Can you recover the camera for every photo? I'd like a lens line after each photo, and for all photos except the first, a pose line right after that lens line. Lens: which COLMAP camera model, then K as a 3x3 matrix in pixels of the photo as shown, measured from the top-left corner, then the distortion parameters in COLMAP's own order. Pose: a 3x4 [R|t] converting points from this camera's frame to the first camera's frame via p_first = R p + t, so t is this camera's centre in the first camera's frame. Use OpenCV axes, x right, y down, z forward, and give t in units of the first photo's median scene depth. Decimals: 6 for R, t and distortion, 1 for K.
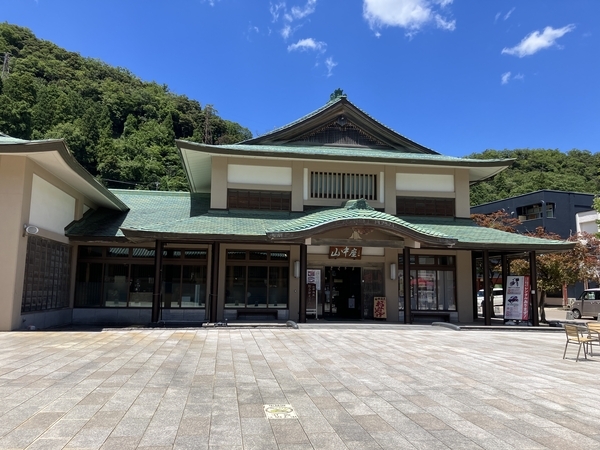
lens RADIAL K [[483.1, 0, 288.6], [0, 483.1, 221.1], [0, 0, 1]] dist [0.051809, -0.069727]
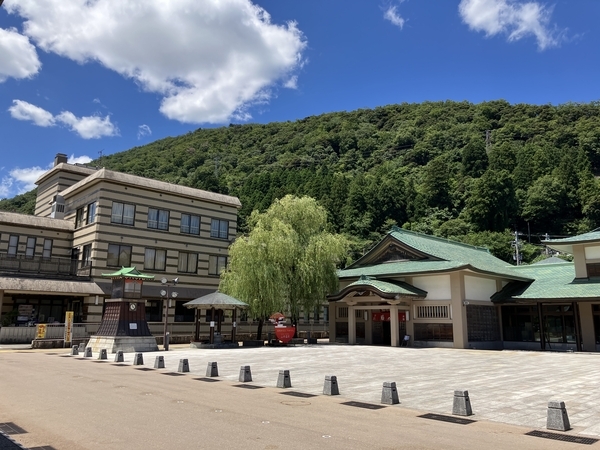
lens RADIAL K [[483.1, 0, 300.2], [0, 483.1, 216.5], [0, 0, 1]] dist [0.051809, -0.069727]
pose [[0.583000, -0.184436, -0.791261, 0.659227], [0.110867, 0.982843, -0.147406, -0.096818], [0.804872, -0.001787, 0.593445, -0.707785]]
